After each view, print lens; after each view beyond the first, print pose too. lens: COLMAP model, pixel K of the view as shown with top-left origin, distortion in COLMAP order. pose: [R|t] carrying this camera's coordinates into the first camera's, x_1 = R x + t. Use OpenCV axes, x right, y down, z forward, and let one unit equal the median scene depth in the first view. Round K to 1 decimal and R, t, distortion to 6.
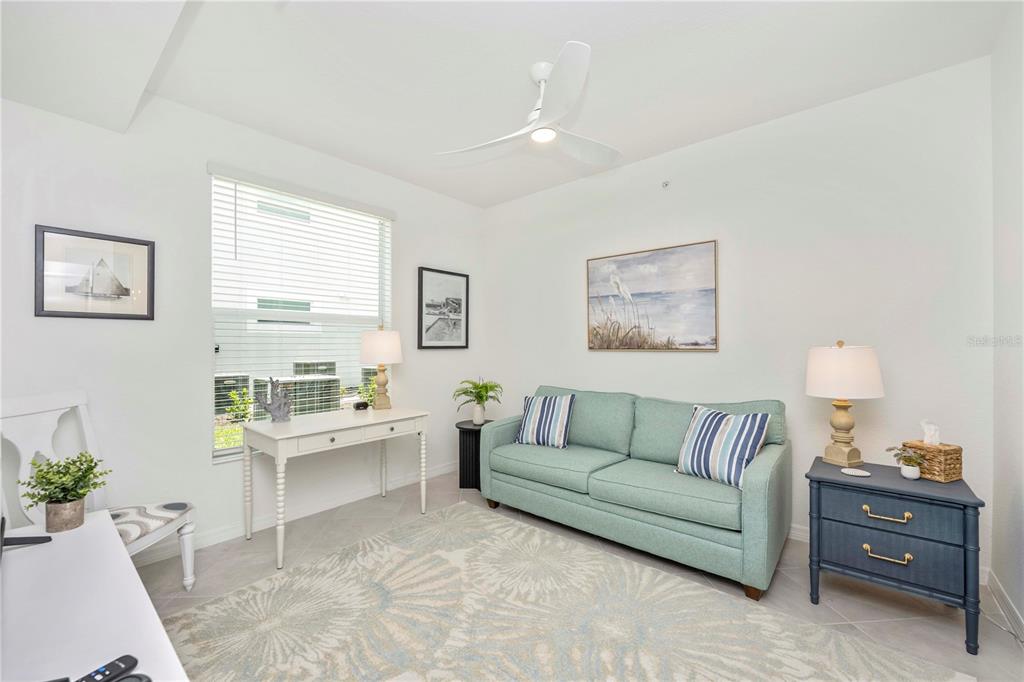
lens RADIAL K [[414.9, 0, 507.2], [0, 414.9, 342.3], [0, 0, 1]] dist [-0.002015, -0.000596]
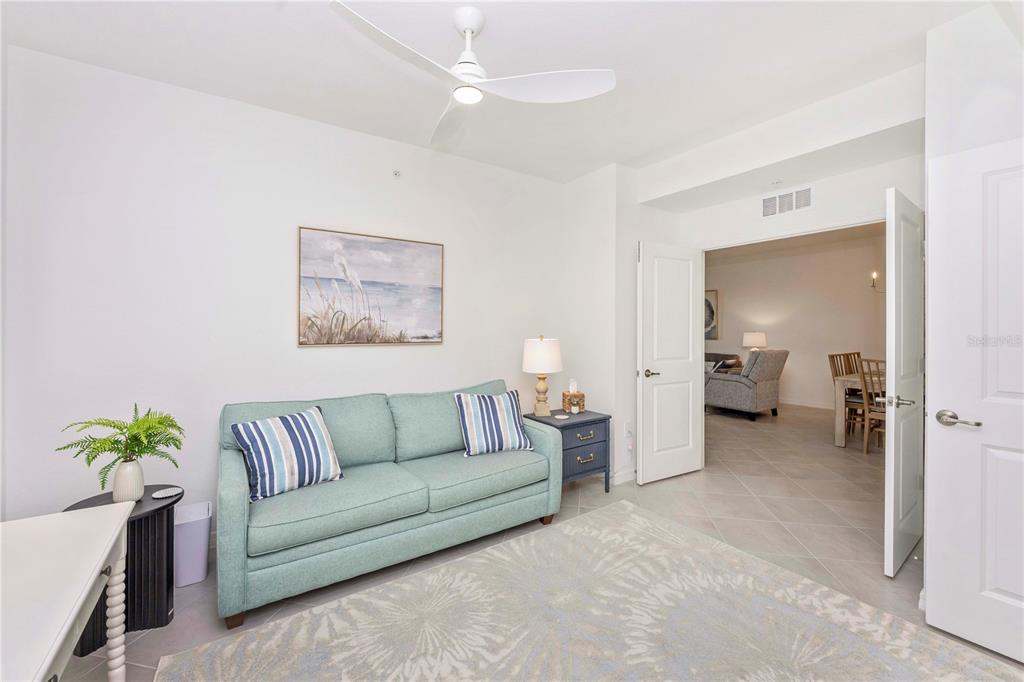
lens RADIAL K [[414.9, 0, 507.2], [0, 414.9, 342.3], [0, 0, 1]] dist [-0.002015, -0.000596]
pose [[0.269426, -0.021049, 0.962791, -0.493141], [-0.001810, 0.999748, 0.022364, -0.007588], [-0.963019, -0.007768, 0.269320, 0.501991]]
